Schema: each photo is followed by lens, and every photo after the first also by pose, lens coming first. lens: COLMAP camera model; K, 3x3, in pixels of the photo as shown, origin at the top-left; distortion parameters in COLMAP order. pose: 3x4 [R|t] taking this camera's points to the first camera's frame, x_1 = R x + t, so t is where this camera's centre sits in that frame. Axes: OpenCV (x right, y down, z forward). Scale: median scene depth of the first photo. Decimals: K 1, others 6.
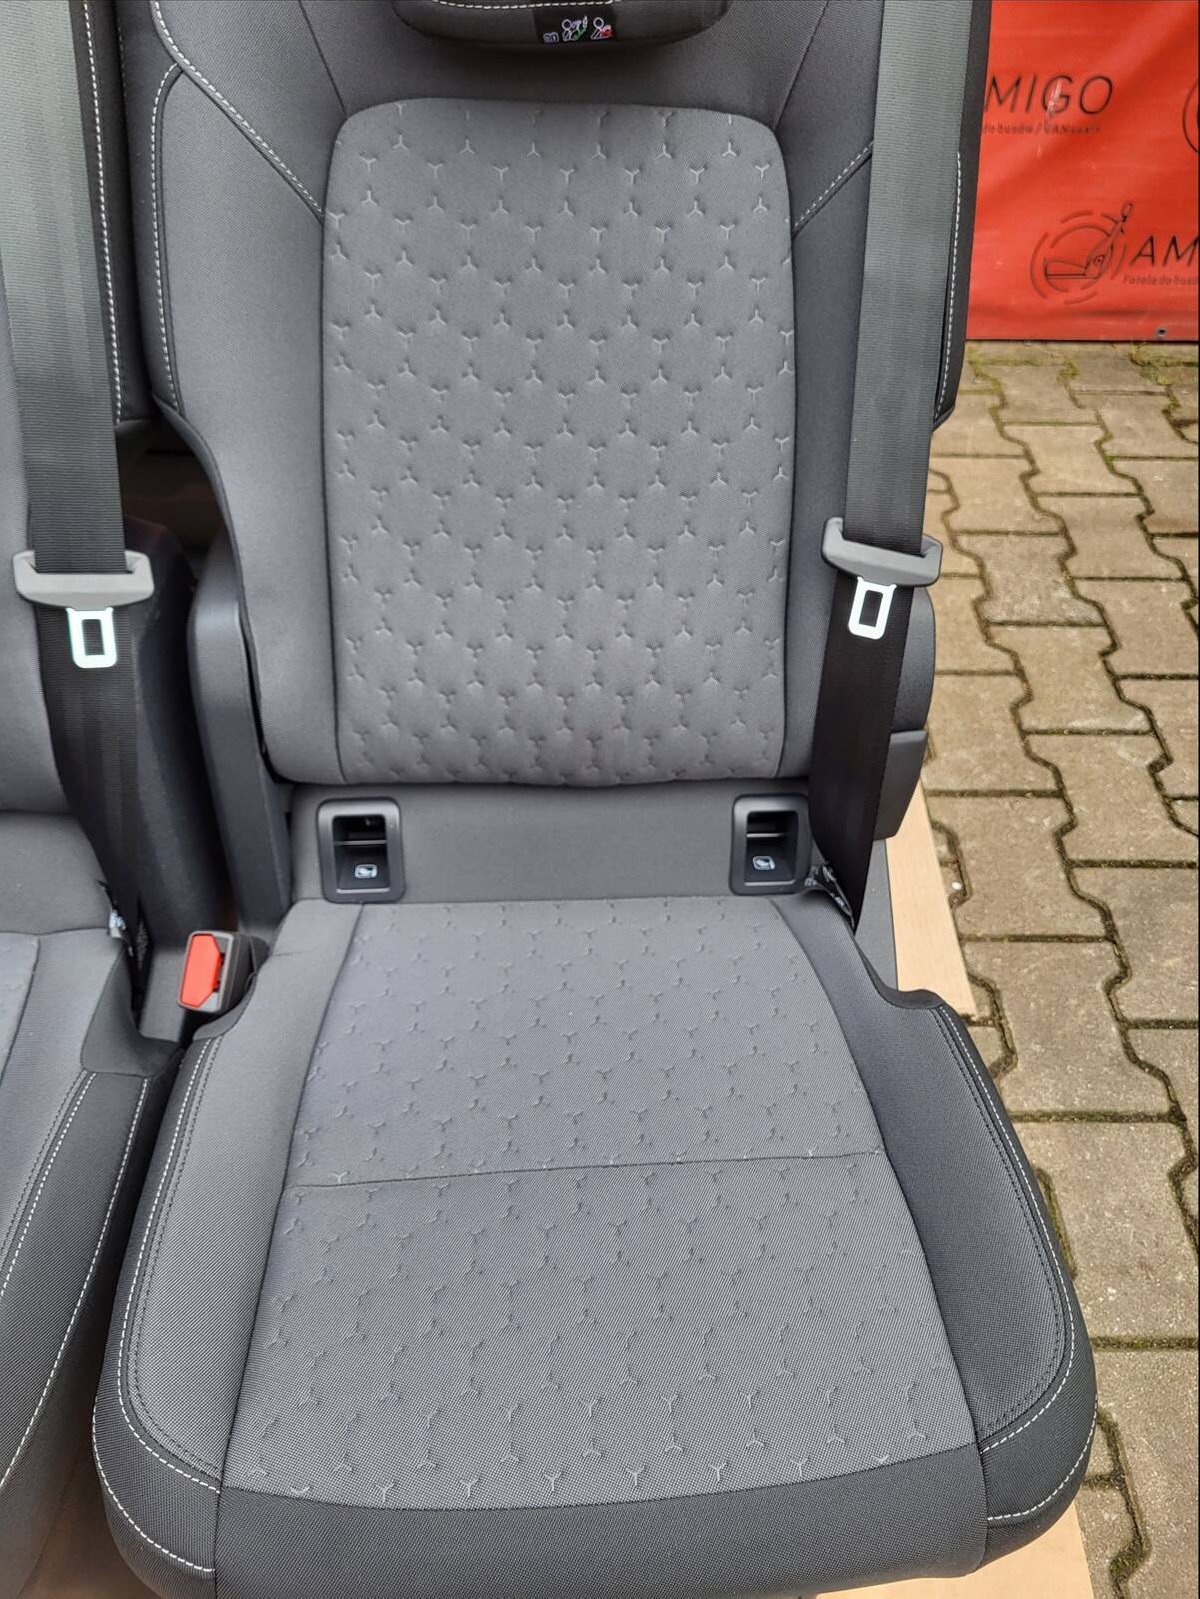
lens RADIAL K [[1234.7, 0, 610.4], [0, 1234.7, 796.9], [0, 0, 1]] dist [0.043888, -0.043921]
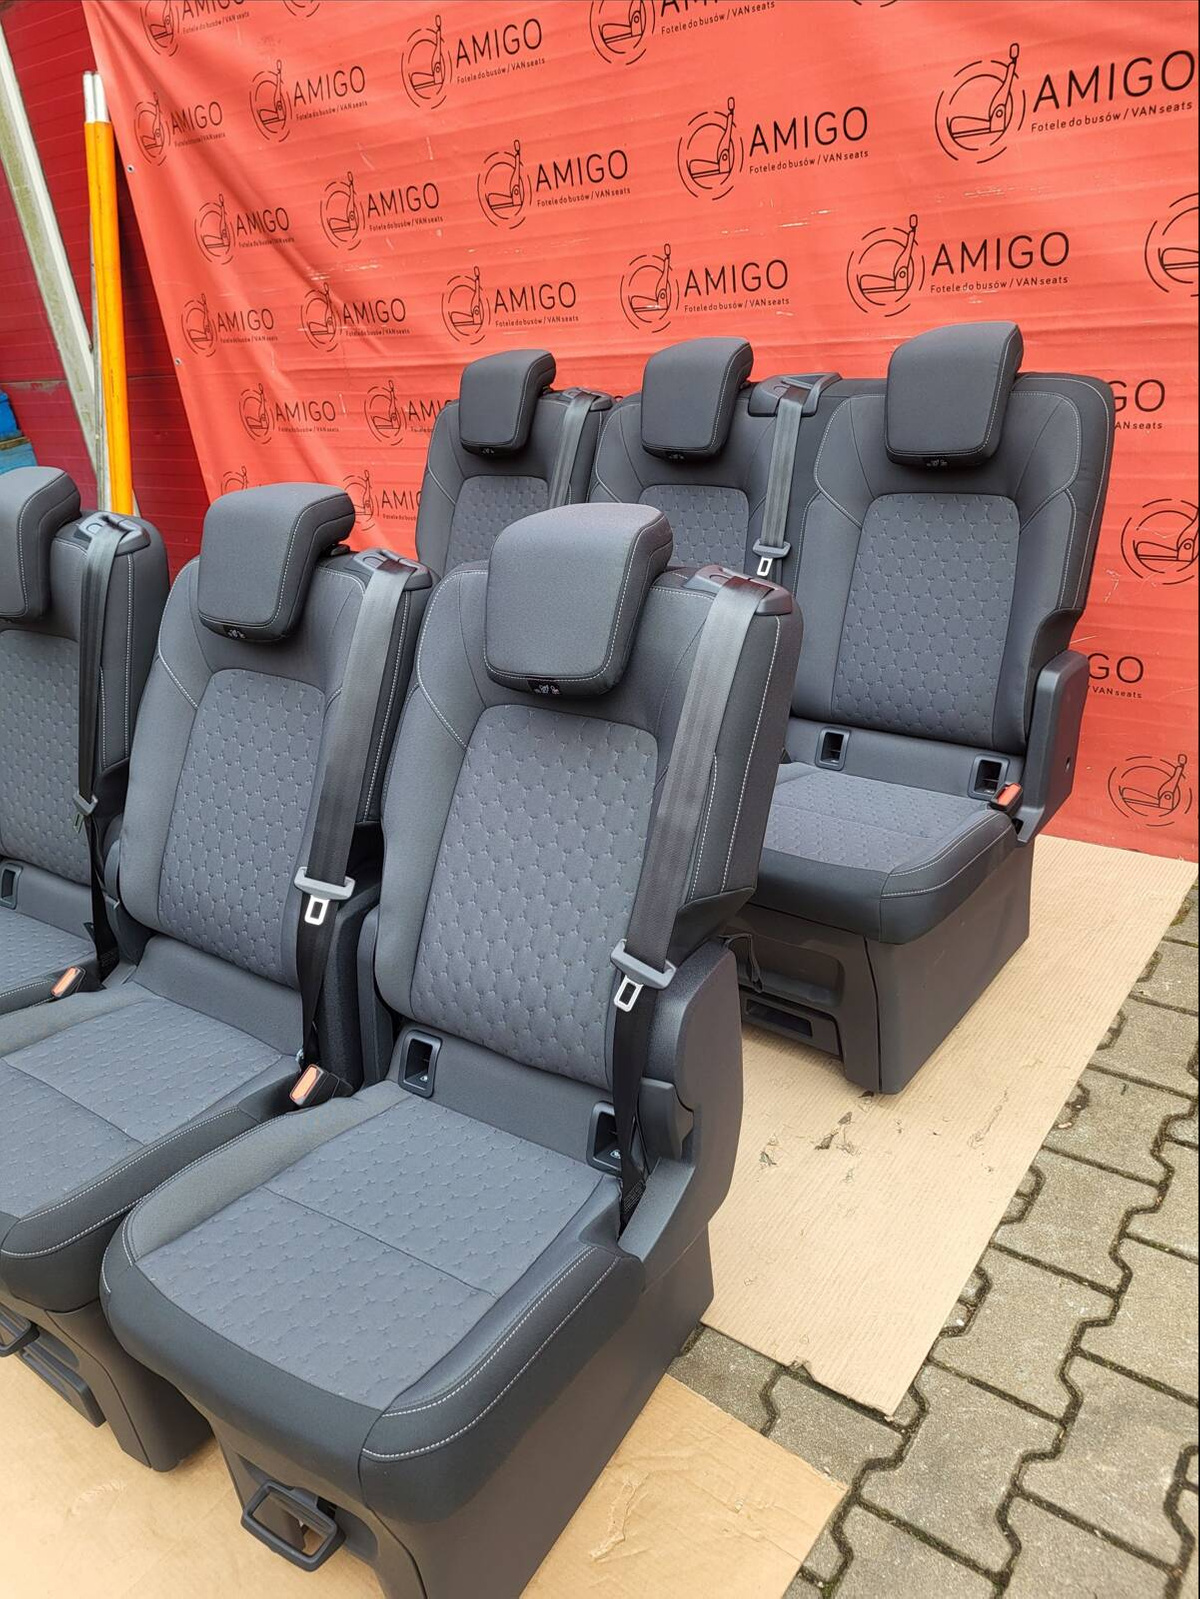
lens RADIAL K [[1234.7, 0, 597.2], [0, 1234.7, 791.3], [0, 0, 1]] dist [0.043888, -0.043921]
pose [[0.778938, 0.158322, -0.606786, 0.690706], [-0.348958, 0.913389, -0.209641, -0.020108], [0.521041, 0.375040, 0.766721, -0.264702]]
